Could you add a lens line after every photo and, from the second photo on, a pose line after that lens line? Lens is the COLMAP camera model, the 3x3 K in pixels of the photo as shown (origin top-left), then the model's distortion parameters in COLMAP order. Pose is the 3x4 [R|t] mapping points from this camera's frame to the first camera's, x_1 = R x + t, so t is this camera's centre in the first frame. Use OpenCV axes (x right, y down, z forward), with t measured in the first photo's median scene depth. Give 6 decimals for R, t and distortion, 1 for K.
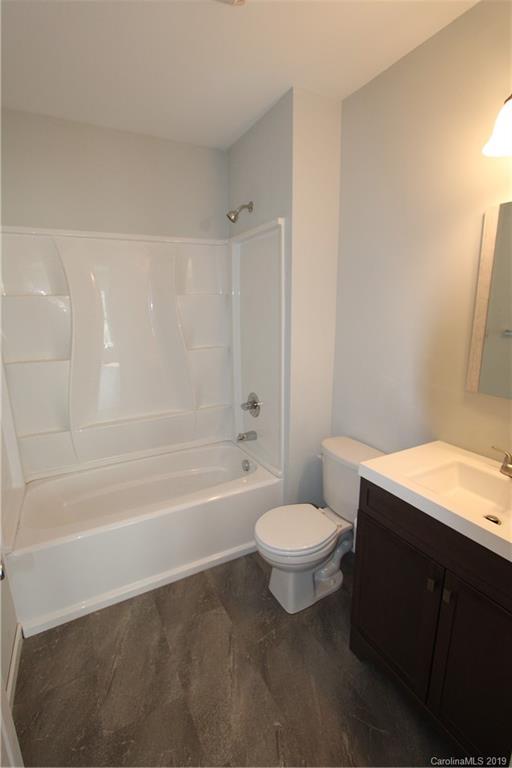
lens RADIAL K [[356.9, 0, 256.0], [0, 356.9, 384.0], [0, 0, 1]] dist [-0.003214, -0.000108]
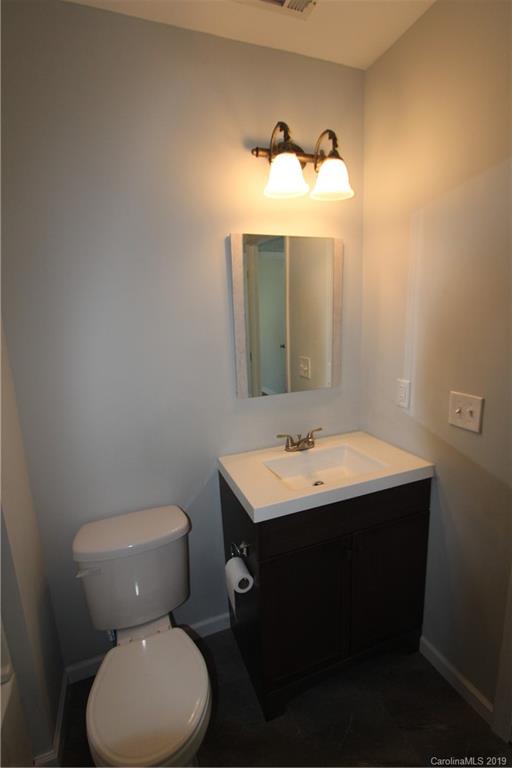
lens RADIAL K [[356.9, 0, 256.0], [0, 356.9, 384.0], [0, 0, 1]] dist [-0.003214, -0.000108]
pose [[0.116096, -0.192853, 0.974335, -0.496785], [0.258009, 0.953149, 0.157917, -0.202724], [-0.959142, 0.233054, 0.160414, 0.839101]]
